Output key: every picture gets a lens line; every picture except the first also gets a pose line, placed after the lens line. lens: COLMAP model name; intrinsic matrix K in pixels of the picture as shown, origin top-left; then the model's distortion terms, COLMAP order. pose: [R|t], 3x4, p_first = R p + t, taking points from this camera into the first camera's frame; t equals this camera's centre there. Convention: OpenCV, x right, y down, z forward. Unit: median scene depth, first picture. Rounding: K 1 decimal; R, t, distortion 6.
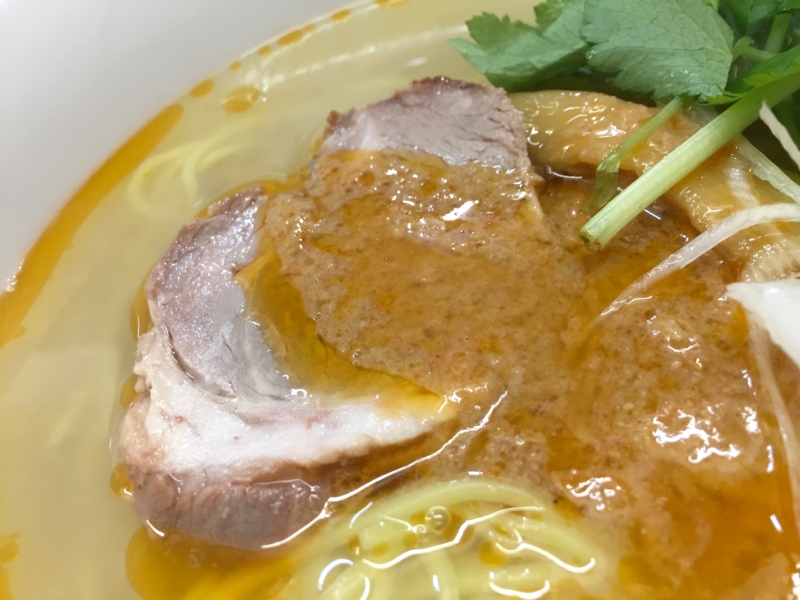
lens RADIAL K [[712.6, 0, 400.0], [0, 712.6, 300.0], [0, 0, 1]] dist [0.080364, -0.156123]
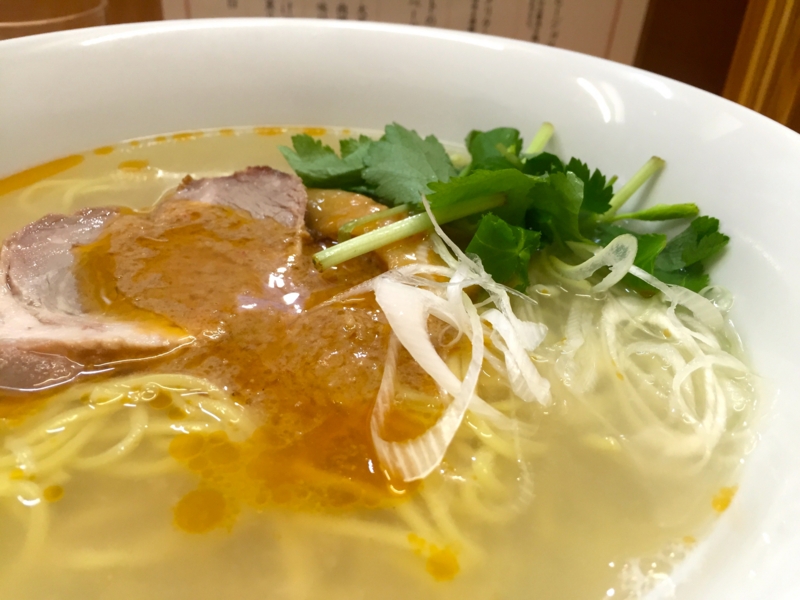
lens RADIAL K [[712.6, 0, 400.0], [0, 712.6, 300.0], [0, 0, 1]] dist [0.080364, -0.156123]
pose [[0.973505, 0.214728, 0.078617, 0.308721], [-0.183919, 0.939561, -0.288788, 0.361069], [-0.135876, 0.266677, 0.954160, -0.398961]]
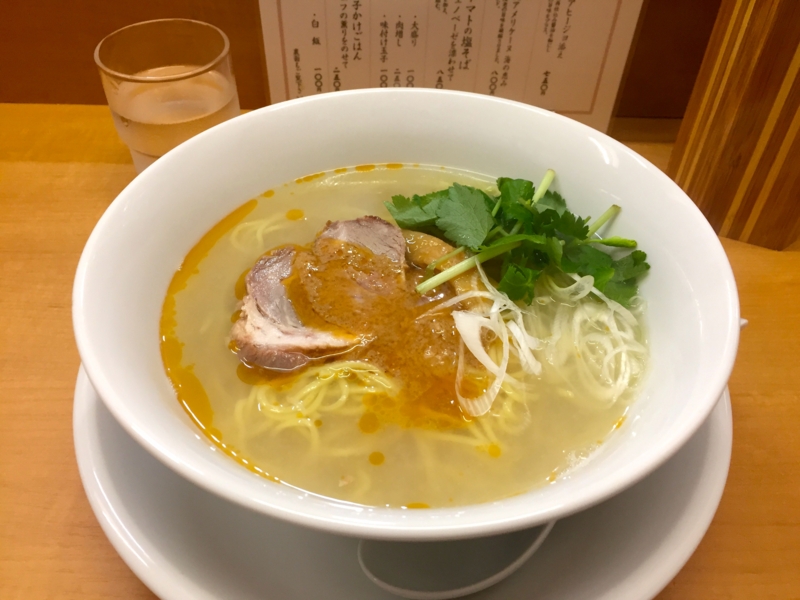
lens RADIAL K [[712.6, 0, 400.0], [0, 712.6, 300.0], [0, 0, 1]] dist [0.080364, -0.156123]
pose [[0.979019, 0.182027, 0.091584, -0.043127], [-0.173825, 0.980583, -0.090786, 0.193006], [-0.106331, 0.072961, 0.991650, -1.586043]]
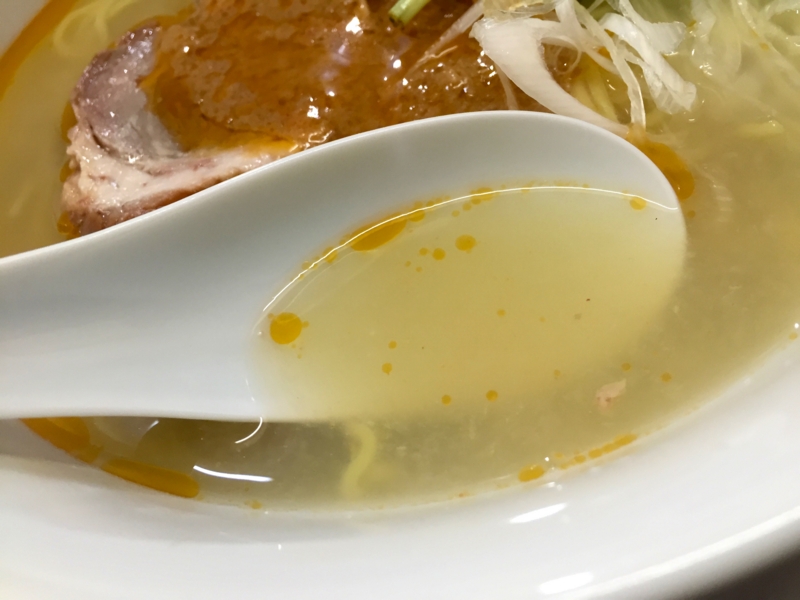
lens RADIAL K [[712.6, 0, 400.0], [0, 712.6, 300.0], [0, 0, 1]] dist [0.080364, -0.156123]
pose [[0.995467, -0.093649, 0.016579, 0.188847], [0.091571, 0.990878, 0.098869, 0.279773], [-0.025687, -0.096902, 0.994962, -0.354767]]
